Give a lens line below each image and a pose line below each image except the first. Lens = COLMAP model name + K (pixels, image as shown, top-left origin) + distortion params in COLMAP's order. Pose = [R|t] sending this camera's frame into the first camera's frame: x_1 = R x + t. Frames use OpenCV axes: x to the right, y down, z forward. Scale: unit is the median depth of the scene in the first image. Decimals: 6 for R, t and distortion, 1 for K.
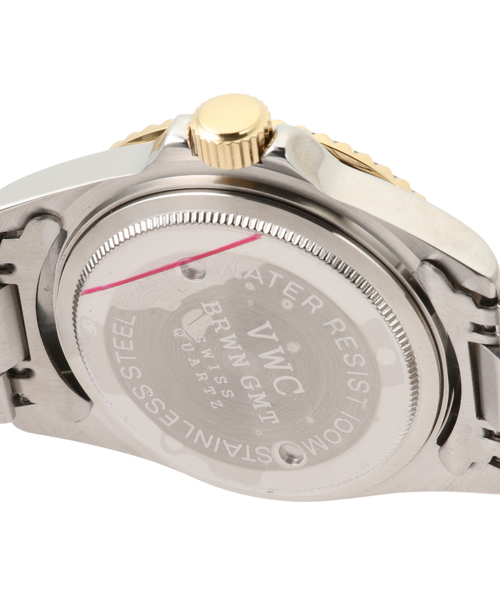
lens RADIAL K [[3861.7, 0, 250.1], [0, 3861.7, 300.2], [0, 0, 1]] dist [-0.232463, 0.000000]
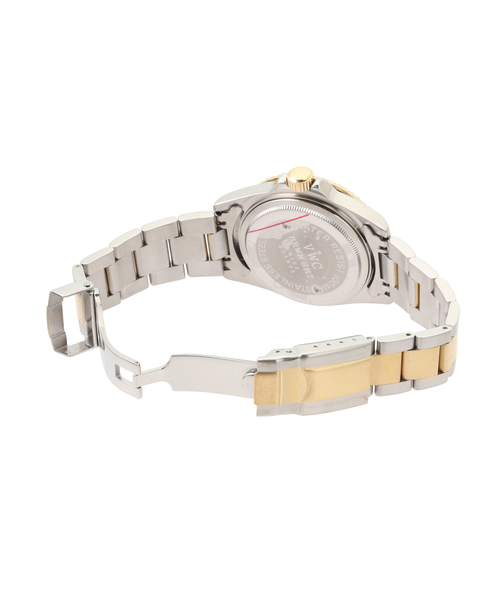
lens RADIAL K [[2229.4, 0, 249.7], [0, 2229.4, 299.7], [0, 0, 1]] dist [-0.214687, 0.000000]
pose [[0.998978, 0.031601, -0.032329, 0.014288], [-0.031288, 0.999459, 0.010122, 0.032664], [0.032631, -0.009100, 0.999426, -0.710422]]
